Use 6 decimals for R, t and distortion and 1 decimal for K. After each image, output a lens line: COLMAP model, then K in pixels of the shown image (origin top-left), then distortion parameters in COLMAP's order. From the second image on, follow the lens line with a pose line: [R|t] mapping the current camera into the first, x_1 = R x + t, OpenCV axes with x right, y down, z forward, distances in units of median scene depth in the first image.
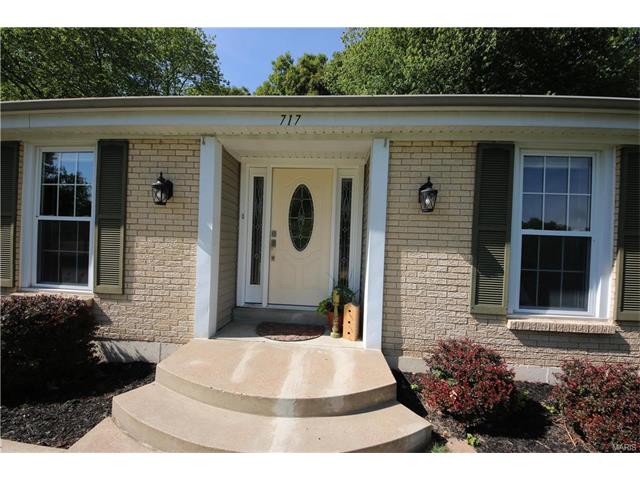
lens RADIAL K [[241.3, 0, 320.2], [0, 241.3, 247.5], [0, 0, 1]] dist [0.019240, -0.016574]
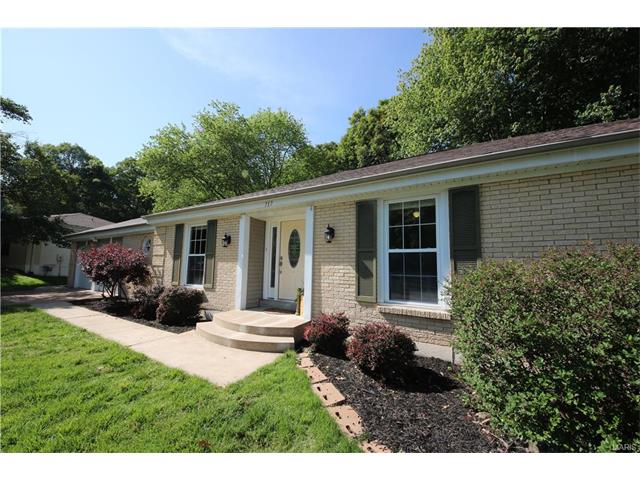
lens RADIAL K [[241.3, 0, 320.2], [0, 241.3, 247.5], [0, 0, 1]] dist [0.019240, -0.016574]
pose [[0.901265, -0.057557, -0.429428, 1.031316], [0.011350, 0.993933, -0.109398, 0.076254], [0.433119, 0.093722, 0.896451, -0.581037]]
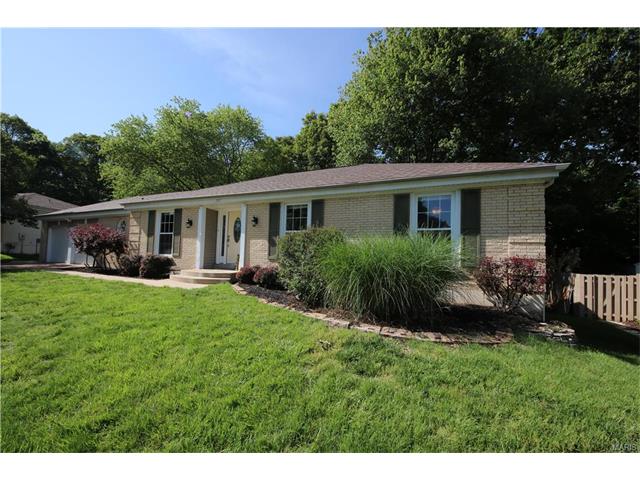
lens RADIAL K [[241.3, 0, 320.2], [0, 241.3, 247.5], [0, 0, 1]] dist [0.019240, -0.016574]
pose [[0.951787, -0.020219, -0.306091, 1.948825], [0.002632, 0.998327, -0.057762, 0.270070], [0.306747, 0.054171, 0.950248, -1.483613]]
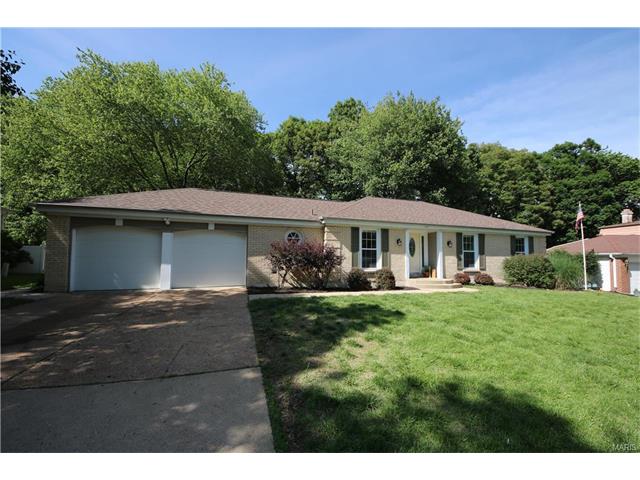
lens RADIAL K [[241.3, 0, 320.2], [0, 241.3, 247.5], [0, 0, 1]] dist [0.019240, -0.016574]
pose [[0.923931, -0.010937, 0.382402, -3.256570], [0.027335, 0.998924, -0.037473, -0.033530], [-0.381581, 0.045075, 0.923236, -2.101995]]
